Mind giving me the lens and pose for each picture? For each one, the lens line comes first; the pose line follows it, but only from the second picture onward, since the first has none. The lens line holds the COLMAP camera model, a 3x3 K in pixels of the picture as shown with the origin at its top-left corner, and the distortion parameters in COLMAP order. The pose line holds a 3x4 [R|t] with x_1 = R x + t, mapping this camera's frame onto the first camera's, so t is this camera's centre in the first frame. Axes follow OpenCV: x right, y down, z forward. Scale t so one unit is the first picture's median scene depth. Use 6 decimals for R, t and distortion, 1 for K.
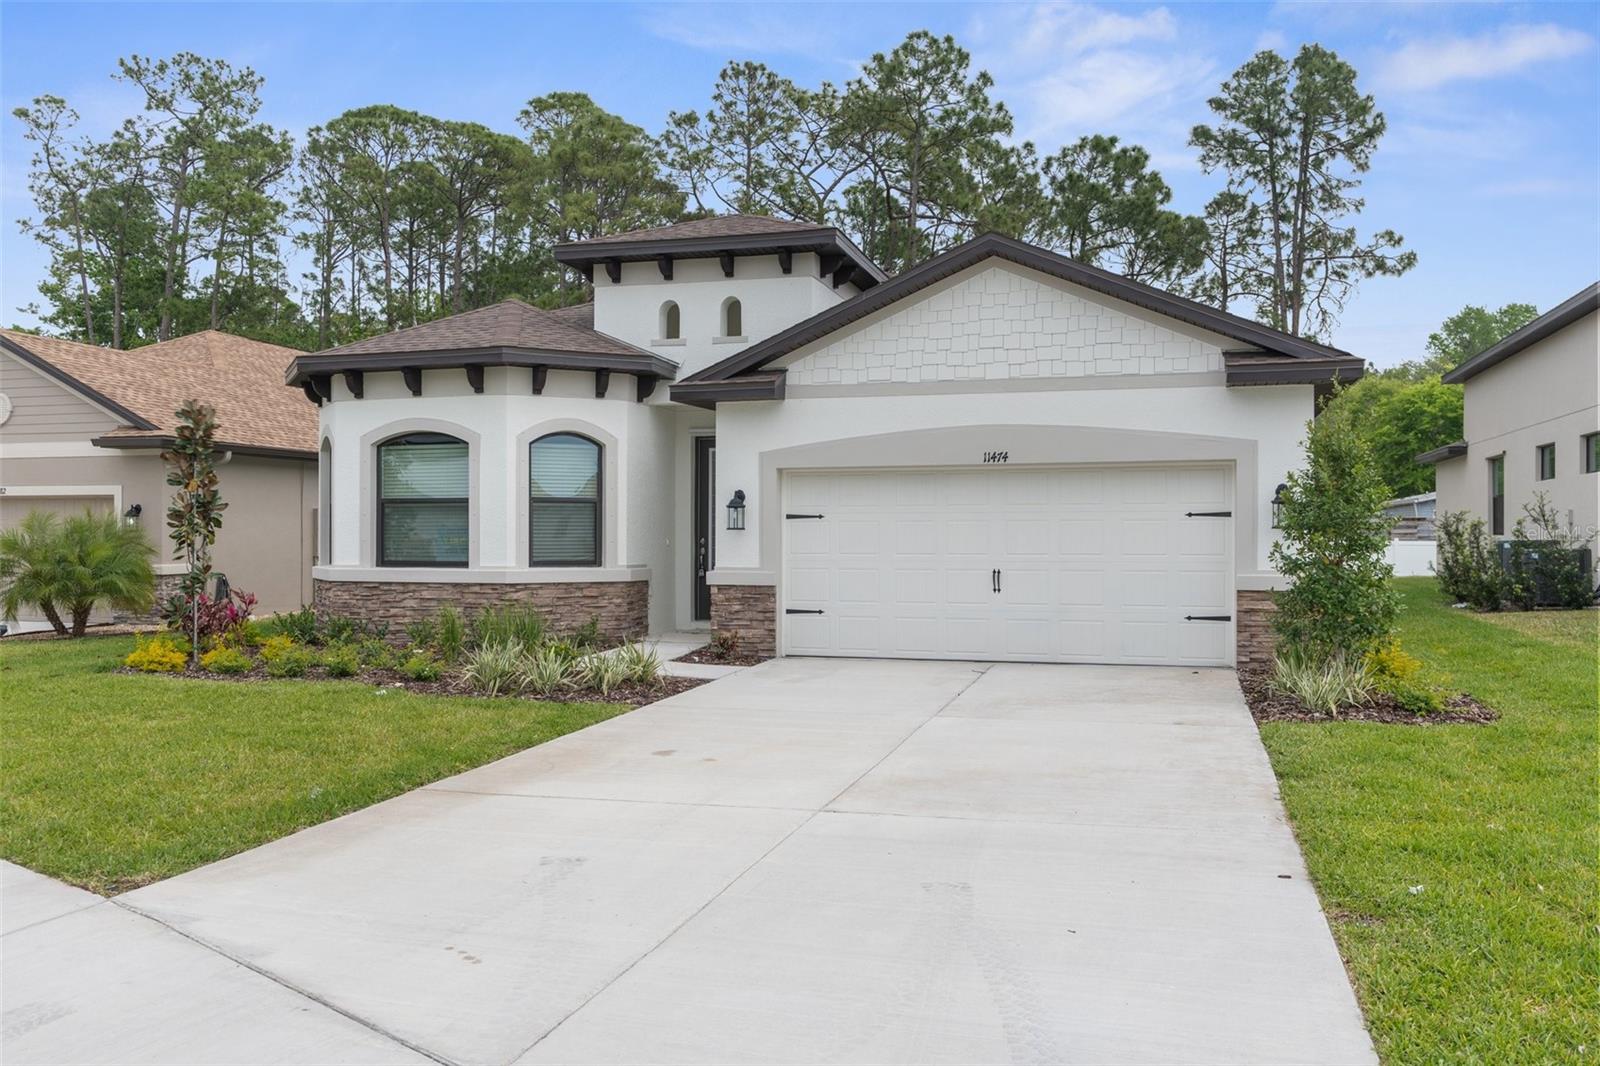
lens RADIAL K [[1302.9, 0, 799.7], [0, 1302.9, 542.6], [0, 0, 1]] dist [0.004646, -0.006359]
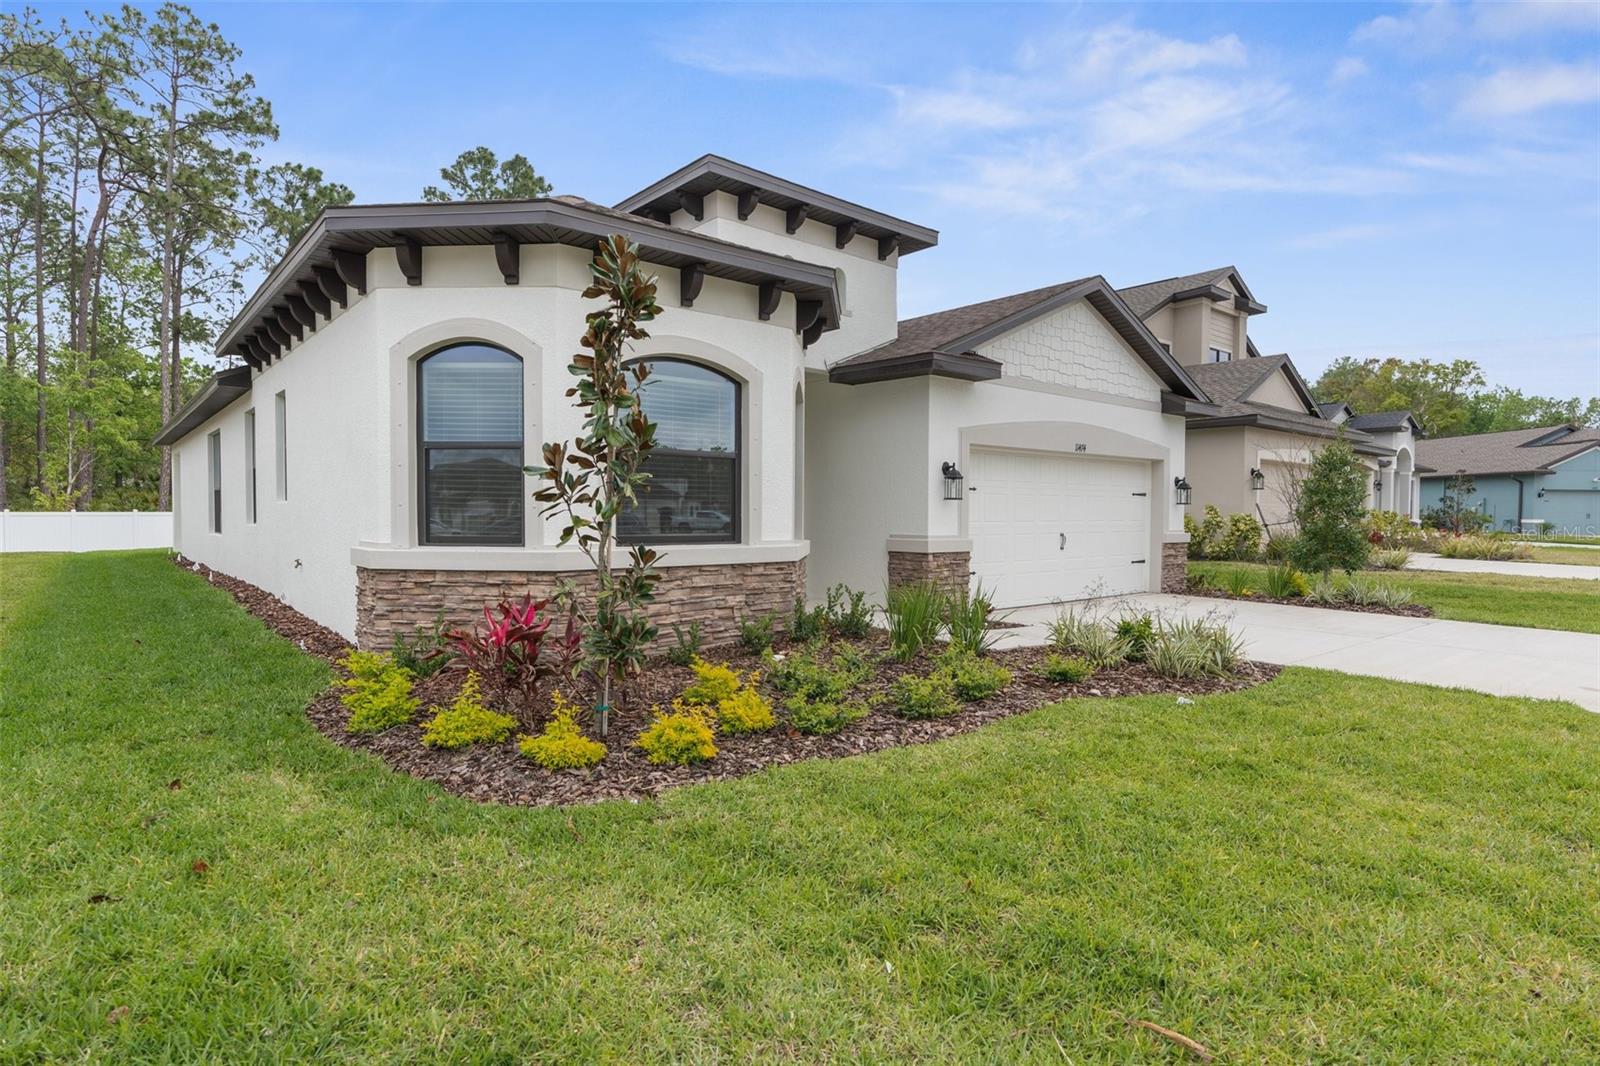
lens RADIAL K [[867.5, 0, 800.0], [0, 867.5, 533.0], [0, 0, 1]] dist [0.001064, -0.000087]
pose [[0.537354, -0.019029, 0.843142, -0.464648], [-0.001207, 0.999727, 0.023332, 0.000435], [-0.843356, -0.013555, 0.537184, 0.476336]]
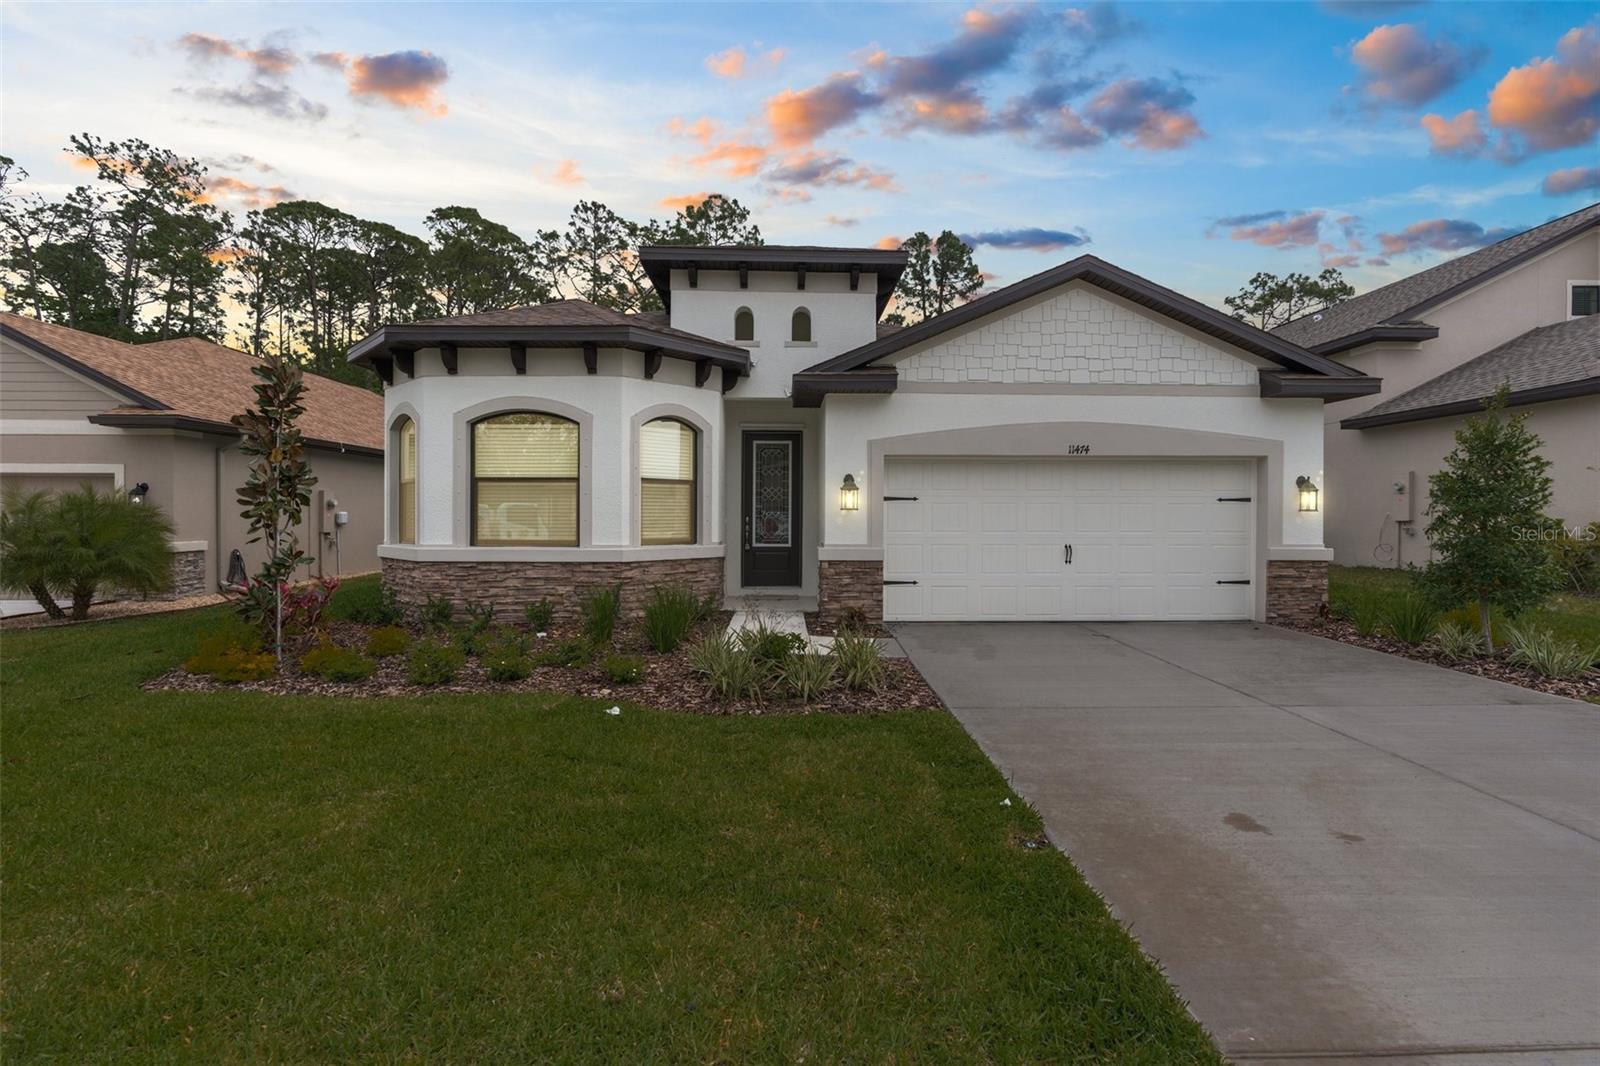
lens RADIAL K [[726.1, 0, 800.0], [0, 726.1, 533.0], [0, 0, 1]] dist [-0.004877, -0.000601]
pose [[0.950056, -0.005498, 0.312032, -0.183332], [-0.000526, 0.999815, 0.019218, -0.001682], [-0.312080, -0.018423, 0.949877, 0.282133]]
